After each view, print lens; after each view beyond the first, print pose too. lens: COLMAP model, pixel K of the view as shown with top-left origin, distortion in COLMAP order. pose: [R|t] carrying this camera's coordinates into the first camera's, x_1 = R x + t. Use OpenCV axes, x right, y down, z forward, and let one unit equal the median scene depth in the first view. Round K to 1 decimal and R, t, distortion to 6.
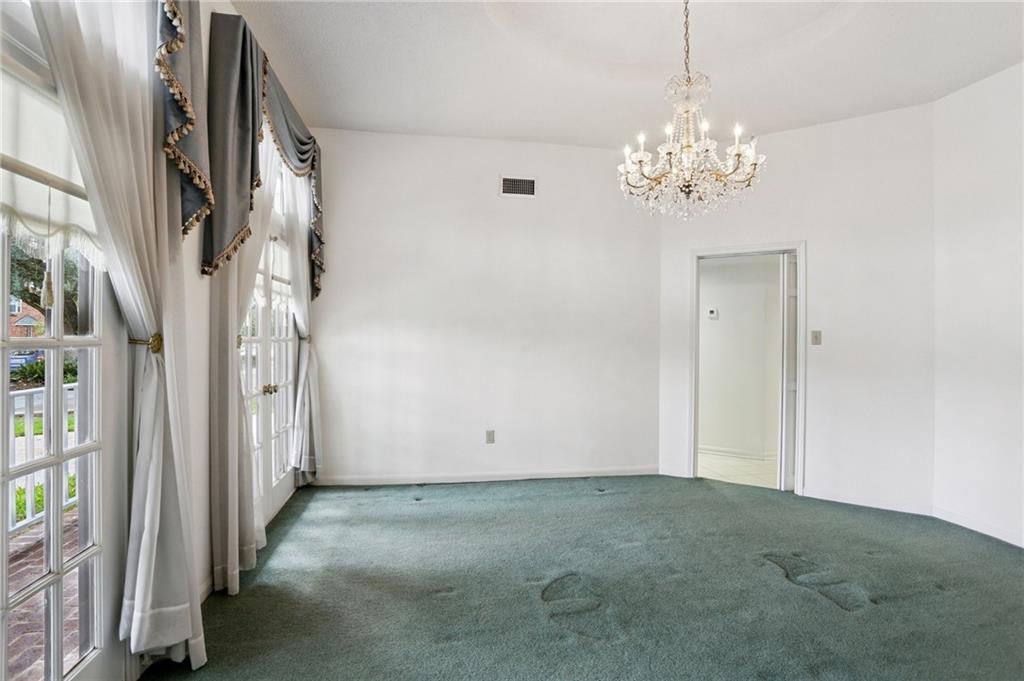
lens RADIAL K [[497.6, 0, 512.0], [0, 497.6, 340.5], [0, 0, 1]] dist [-0.078752, 0.031918]
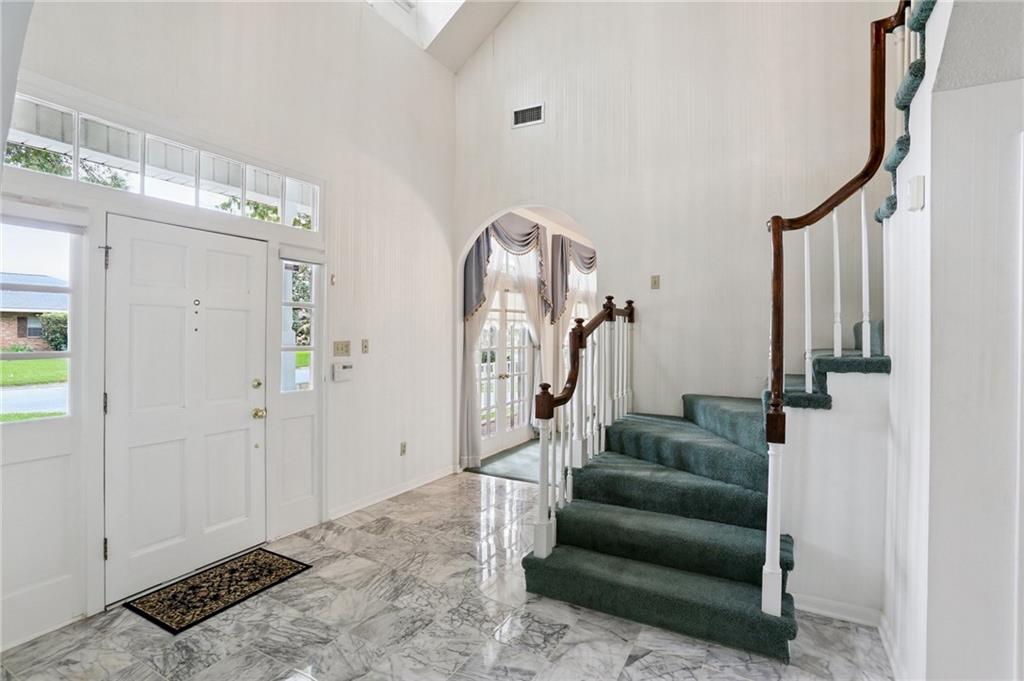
lens RADIAL K [[497.6, 0, 512.0], [0, 497.6, 340.5], [0, 0, 1]] dist [-0.078752, 0.031918]
pose [[0.778442, 0.007404, -0.627673, 1.145664], [0.000452, 0.999924, 0.012356, -0.072015], [0.627716, -0.009902, 0.778379, -1.610162]]
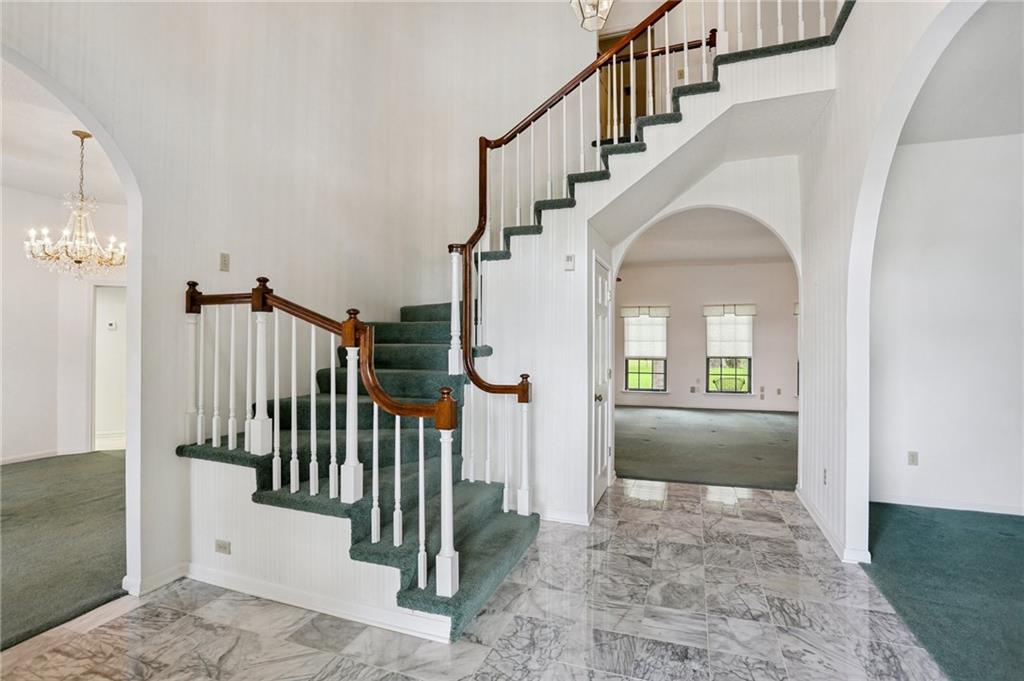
lens RADIAL K [[497.6, 0, 512.0], [0, 497.6, 340.5], [0, 0, 1]] dist [-0.078752, 0.031918]
pose [[0.494540, 0.000267, 0.869155, -0.368297], [-0.000838, 1.000000, 0.000170, -0.045852], [-0.869154, -0.000812, 0.494540, -1.236492]]
